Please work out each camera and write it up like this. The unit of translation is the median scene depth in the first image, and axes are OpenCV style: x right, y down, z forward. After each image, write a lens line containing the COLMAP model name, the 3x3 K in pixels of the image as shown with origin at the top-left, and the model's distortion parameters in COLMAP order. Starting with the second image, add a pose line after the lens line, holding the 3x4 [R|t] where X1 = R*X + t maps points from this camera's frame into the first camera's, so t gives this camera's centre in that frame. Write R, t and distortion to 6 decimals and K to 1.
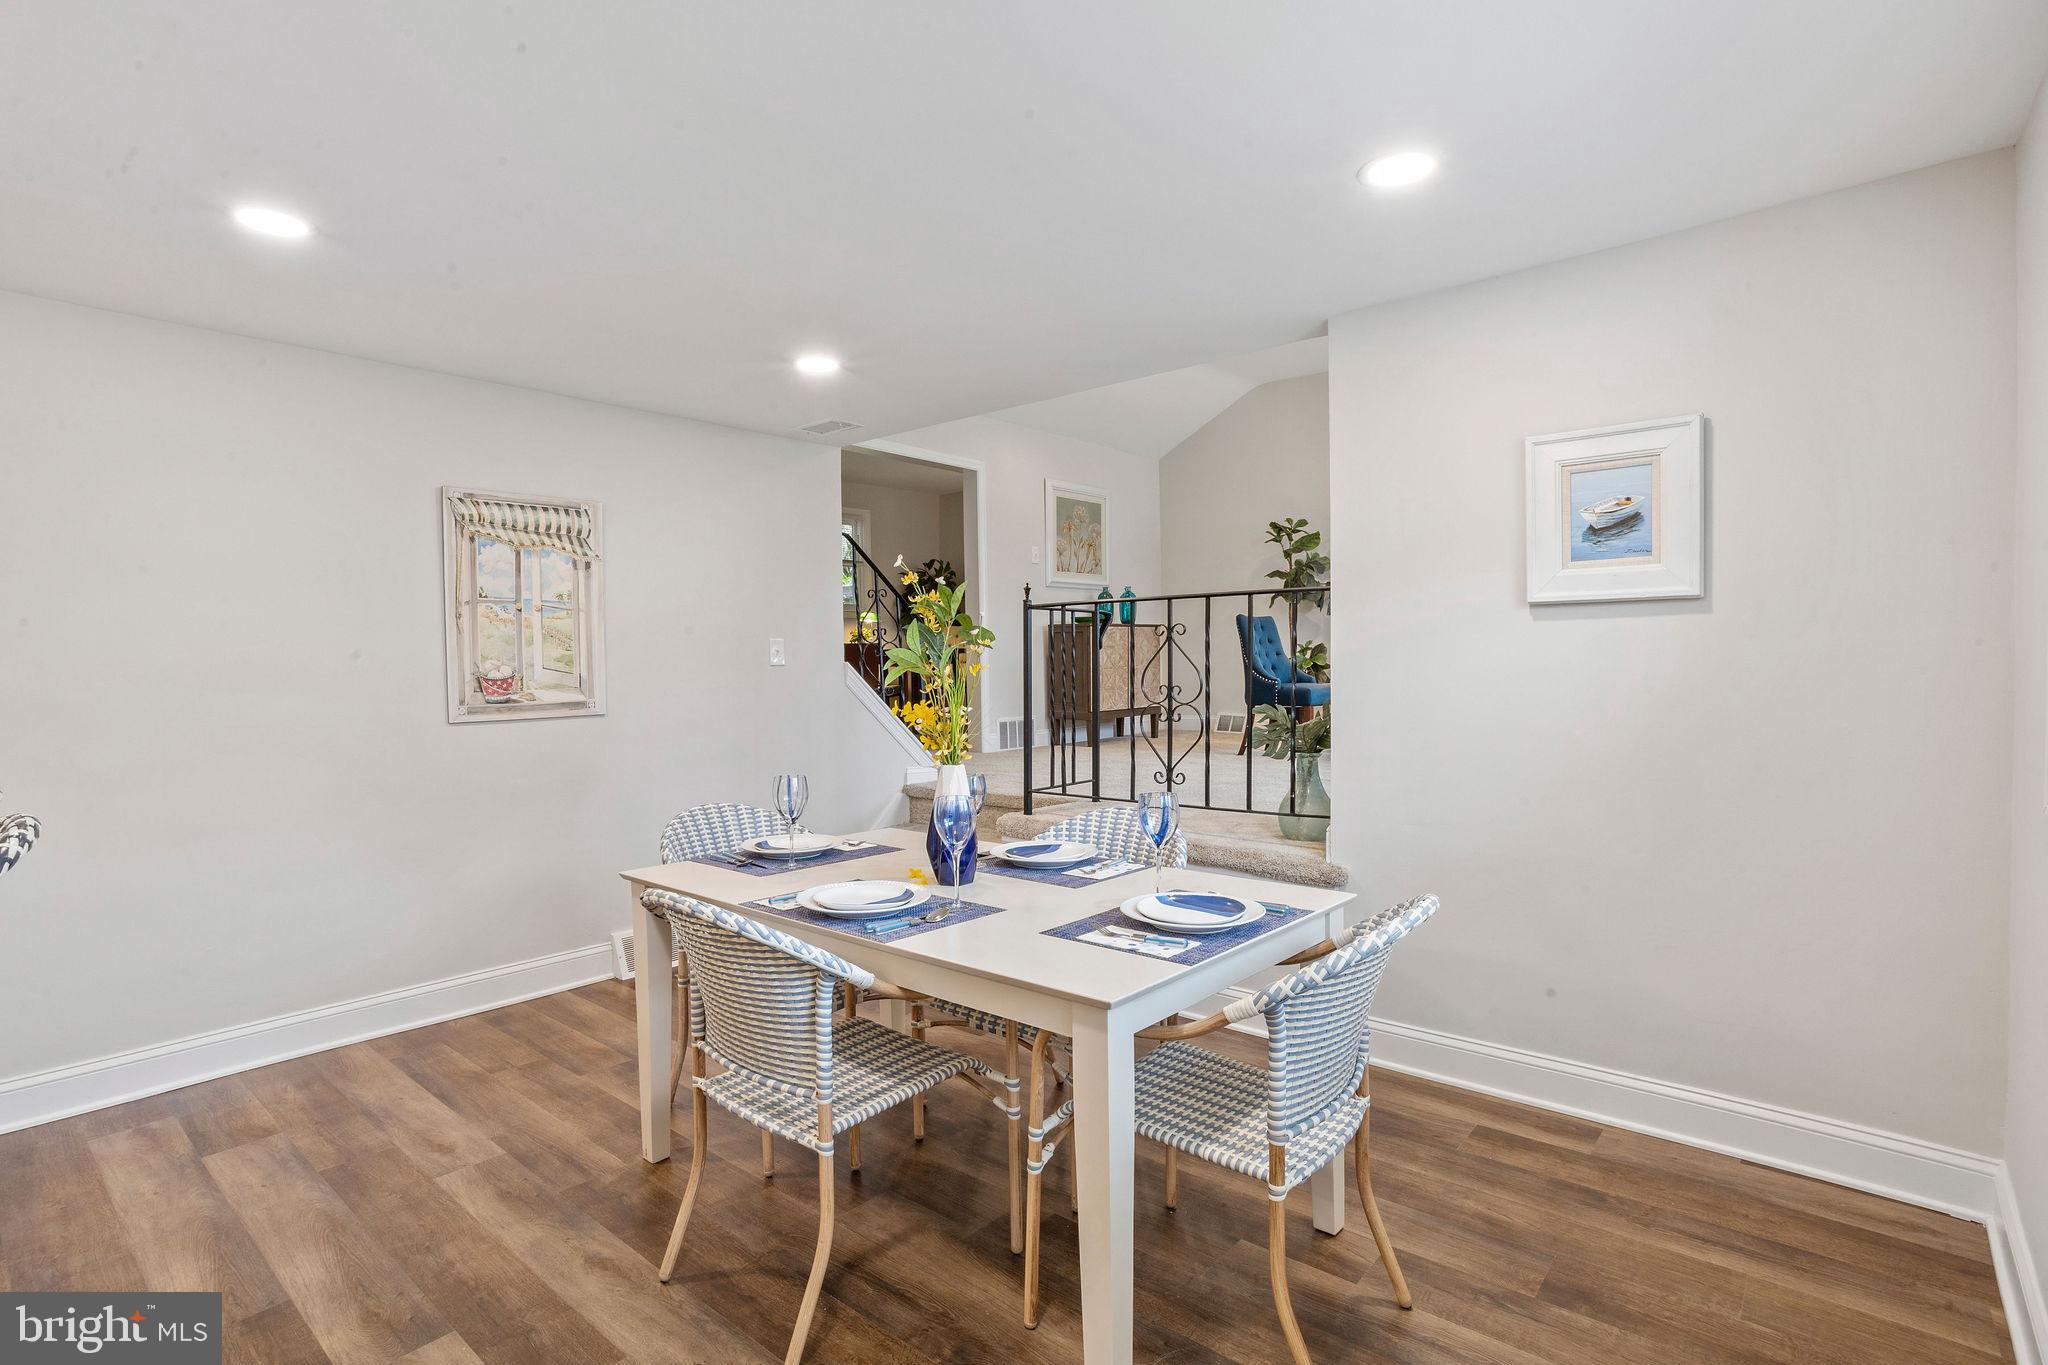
lens RADIAL K [[993.6, 0, 1002.4], [0, 993.6, 652.6], [0, 0, 1]] dist [-0.067626, 0.039905]
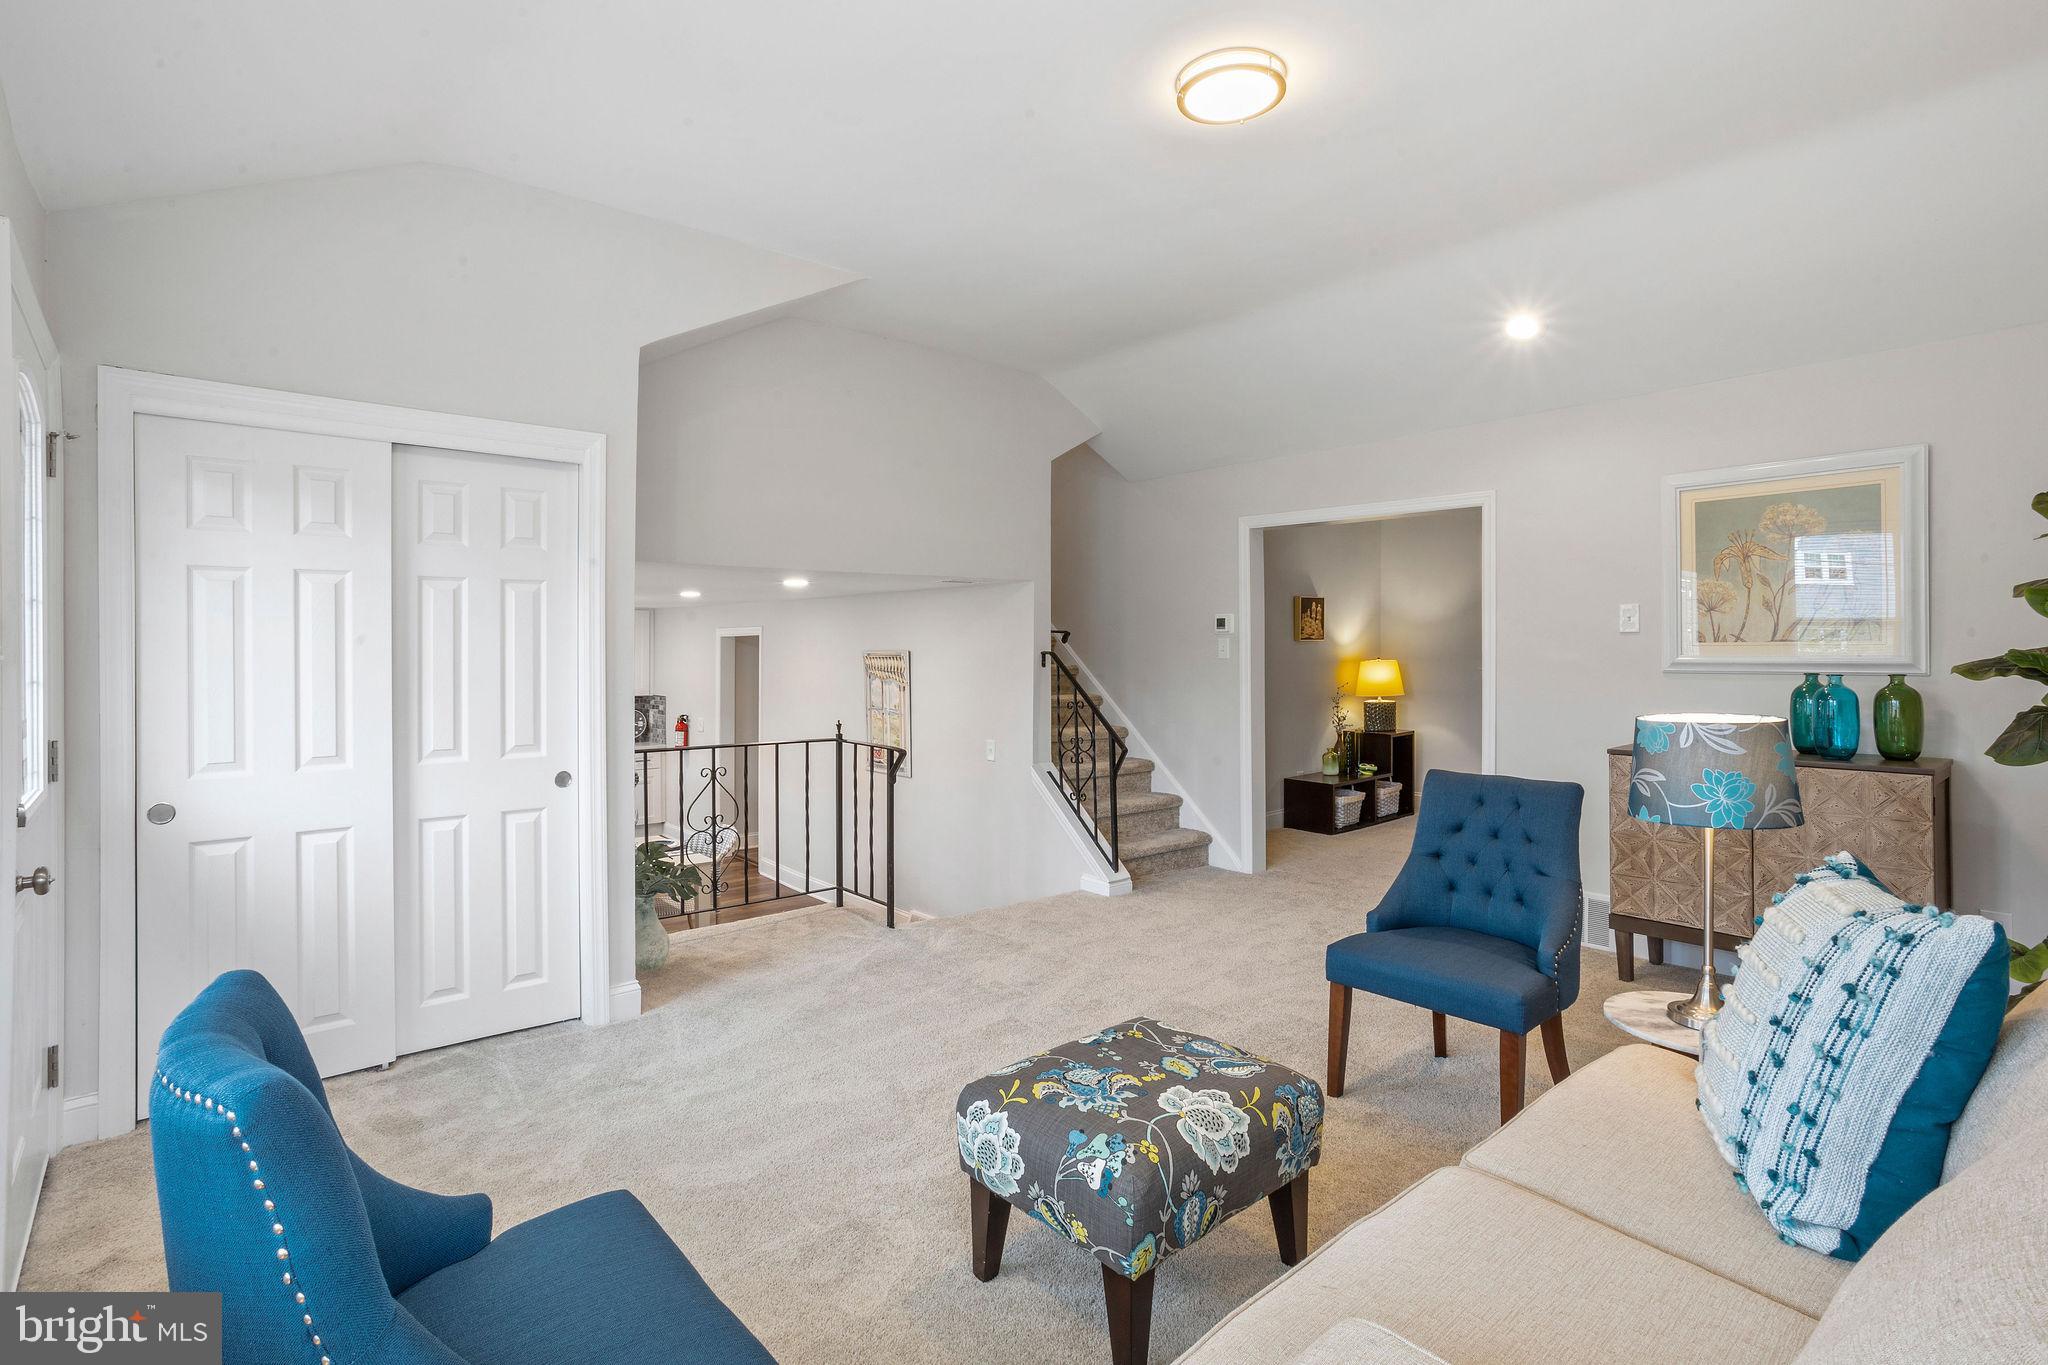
lens RADIAL K [[993.5, 0, 1008.9], [0, 993.5, 660.8], [0, 0, 1]] dist [-0.057569, 0.045194]
pose [[-0.162778, 0.025475, -0.986334, 1.305633], [0.008361, 0.999666, 0.024440, -0.185899], [0.986627, -0.004269, -0.162936, 1.529841]]
